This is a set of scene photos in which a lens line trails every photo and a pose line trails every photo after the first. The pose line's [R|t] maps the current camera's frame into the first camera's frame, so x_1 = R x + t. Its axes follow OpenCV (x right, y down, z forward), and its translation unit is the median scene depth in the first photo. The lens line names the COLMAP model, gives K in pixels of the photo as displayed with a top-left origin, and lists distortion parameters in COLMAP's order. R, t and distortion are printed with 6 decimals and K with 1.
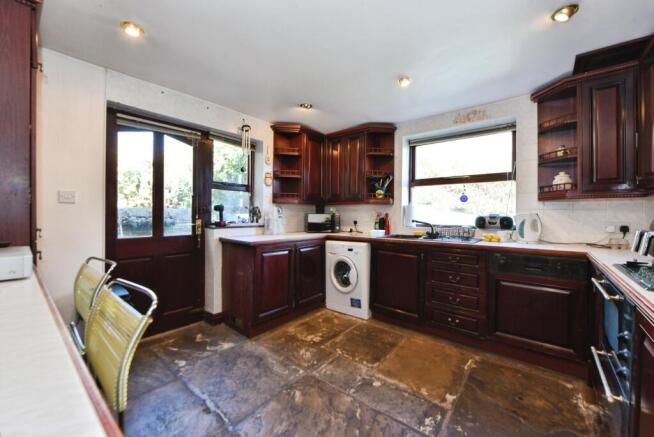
lens RADIAL K [[262.8, 0, 330.7], [0, 262.8, 216.1], [0, 0, 1]] dist [-0.000342, 0.000052]
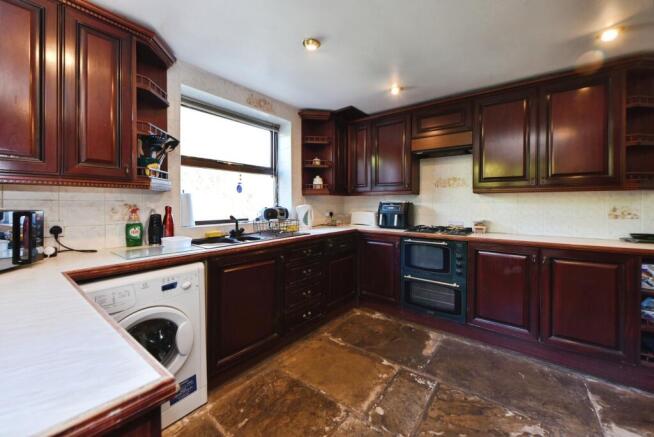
lens RADIAL K [[257.2, 0, 341.2], [0, 257.2, 204.2], [0, 0, 1]] dist [-0.000074, 0.000144]
pose [[-0.050830, -0.008612, 0.998670, -0.493240], [-0.000991, 0.999963, 0.008572, -0.027390], [-0.998707, -0.000554, -0.050837, 0.897097]]
